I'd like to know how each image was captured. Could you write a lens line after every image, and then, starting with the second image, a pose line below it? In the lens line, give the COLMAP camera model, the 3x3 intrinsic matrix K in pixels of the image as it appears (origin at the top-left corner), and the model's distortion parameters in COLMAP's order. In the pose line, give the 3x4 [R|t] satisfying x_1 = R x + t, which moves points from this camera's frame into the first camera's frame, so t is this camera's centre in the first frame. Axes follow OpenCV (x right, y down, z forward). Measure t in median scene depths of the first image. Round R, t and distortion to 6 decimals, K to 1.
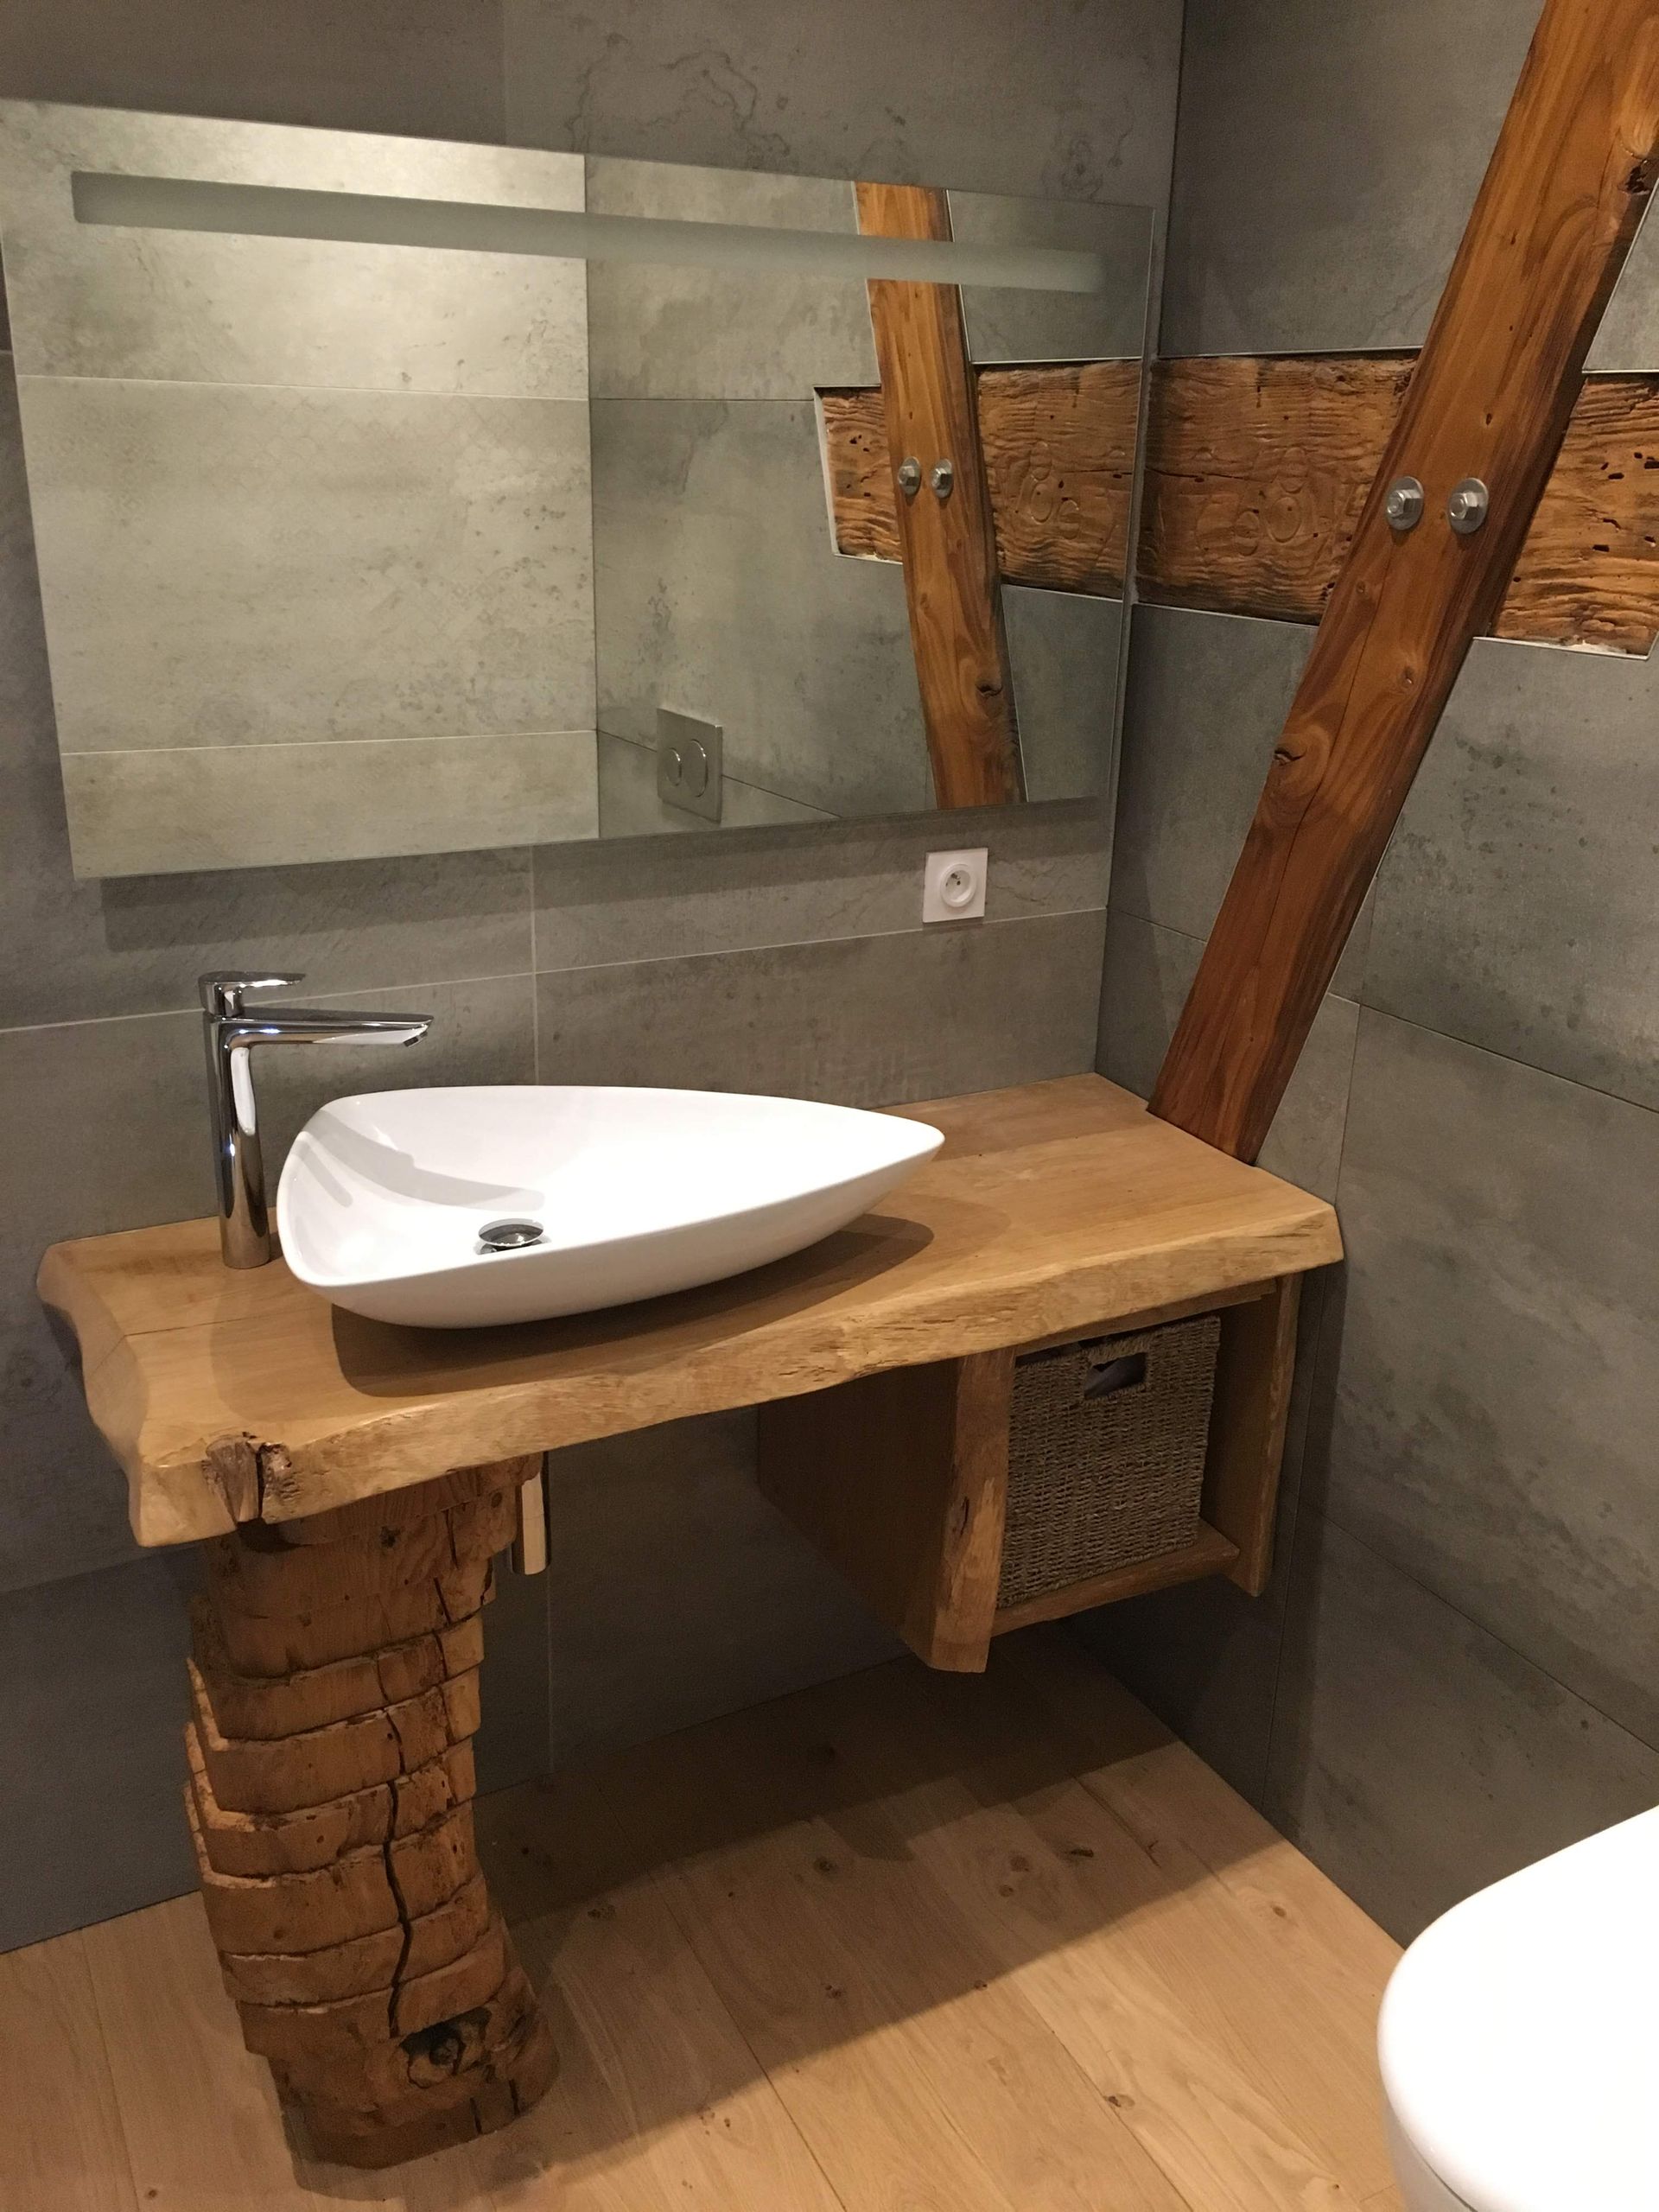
lens RADIAL K [[1870.3, 0, 827.6], [0, 1870.3, 1101.6], [0, 0, 1]] dist [0.090249, -0.137171]
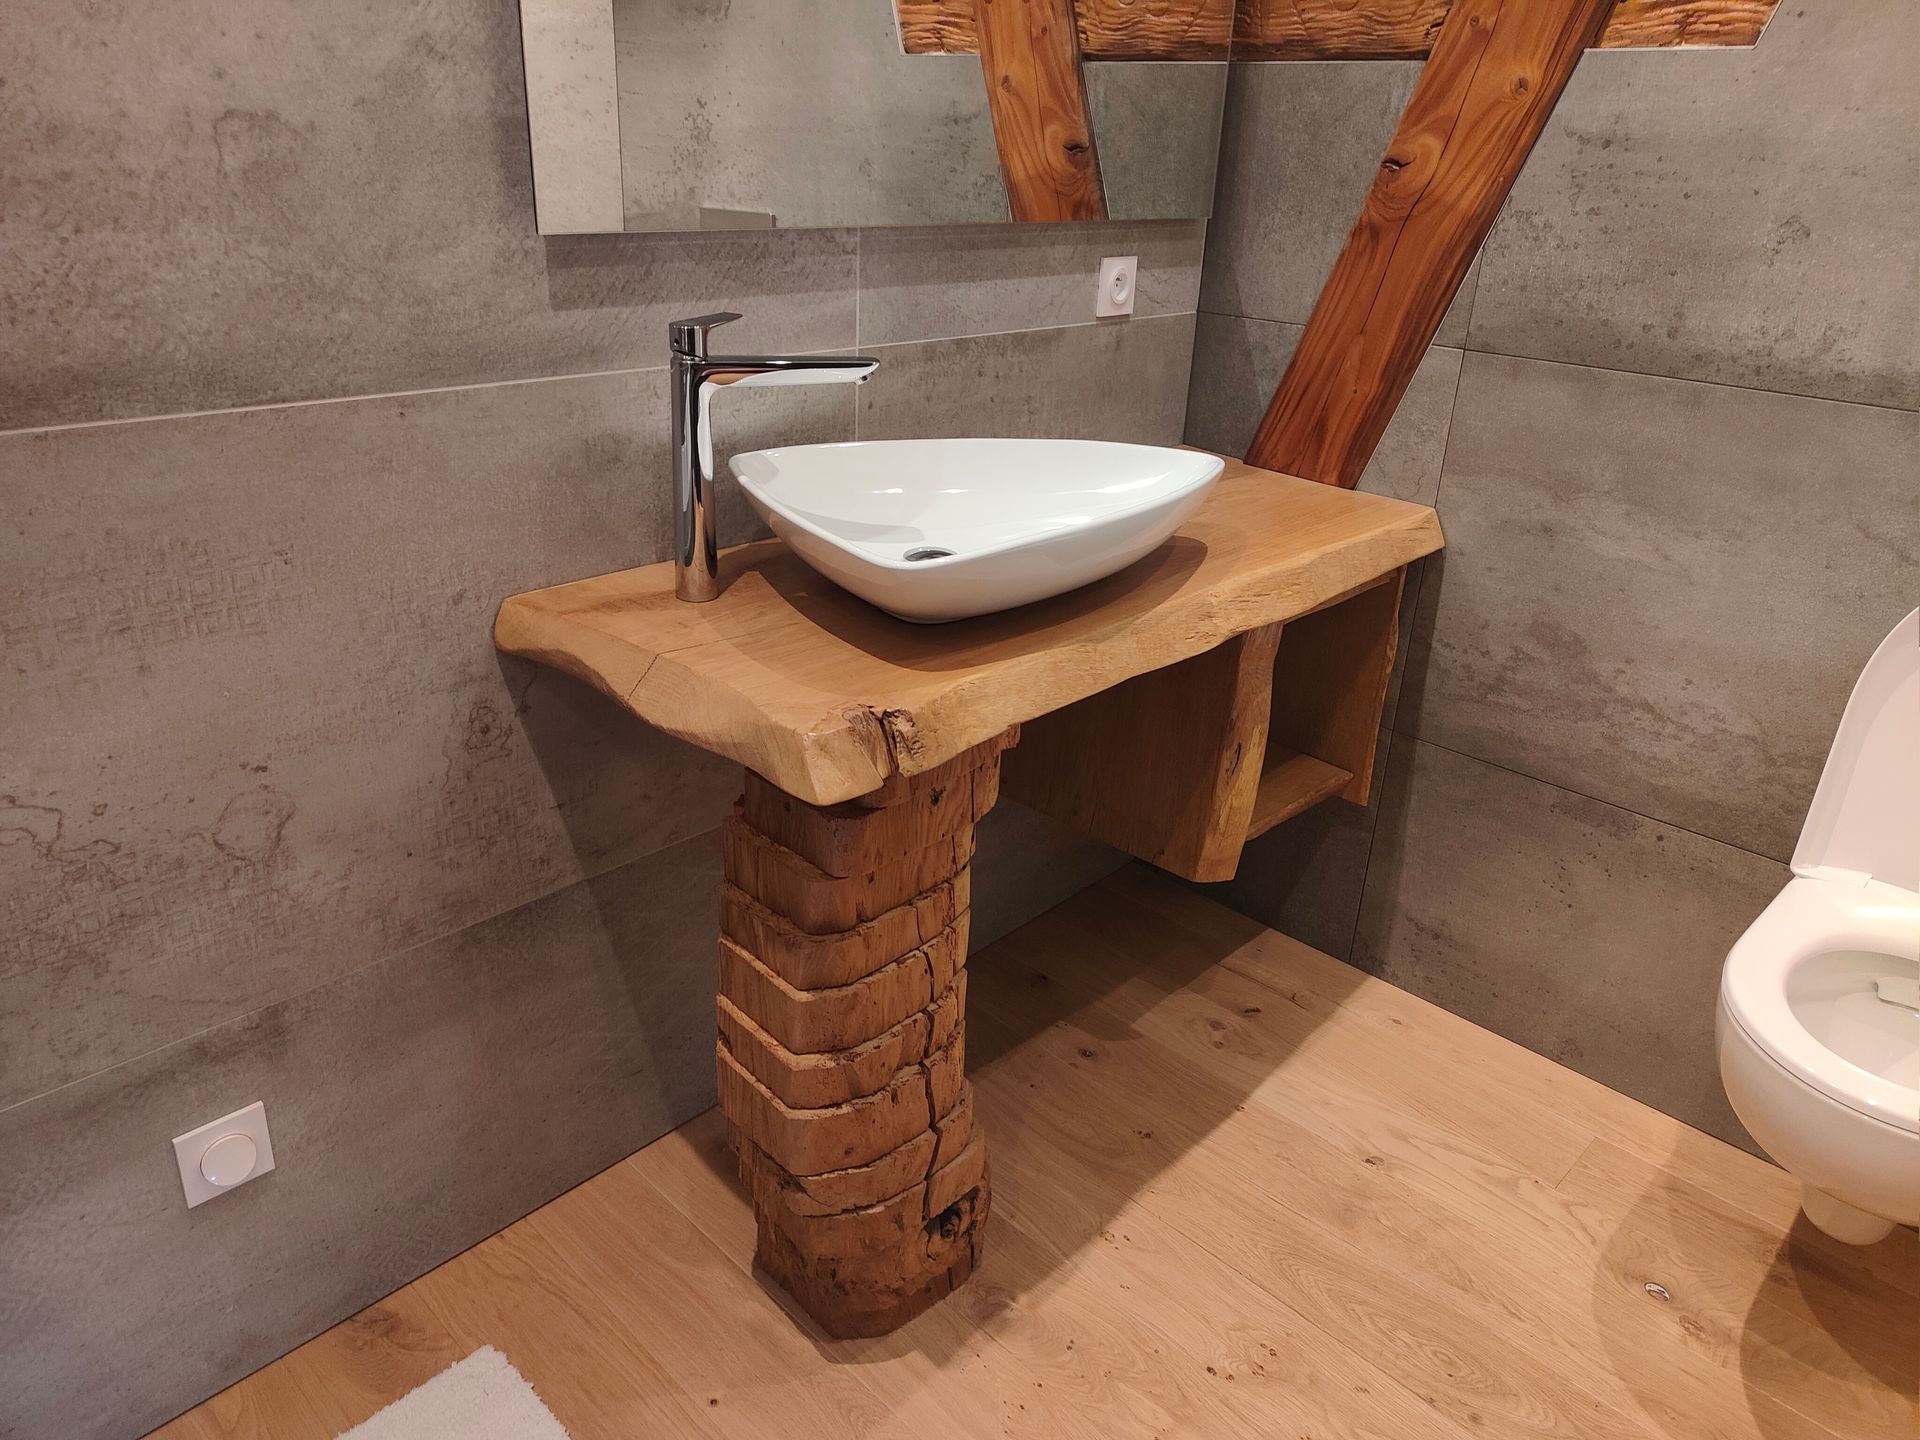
lens RADIAL K [[1321.6, 0, 959.7], [0, 1321.6, 697.2], [0, 0, 1]] dist [0.001406, -0.000477]
pose [[0.951554, -0.106940, 0.288285, -0.362792], [0.085940, 0.992704, 0.084580, 0.084906], [-0.295226, -0.055707, 0.953802, 0.189507]]
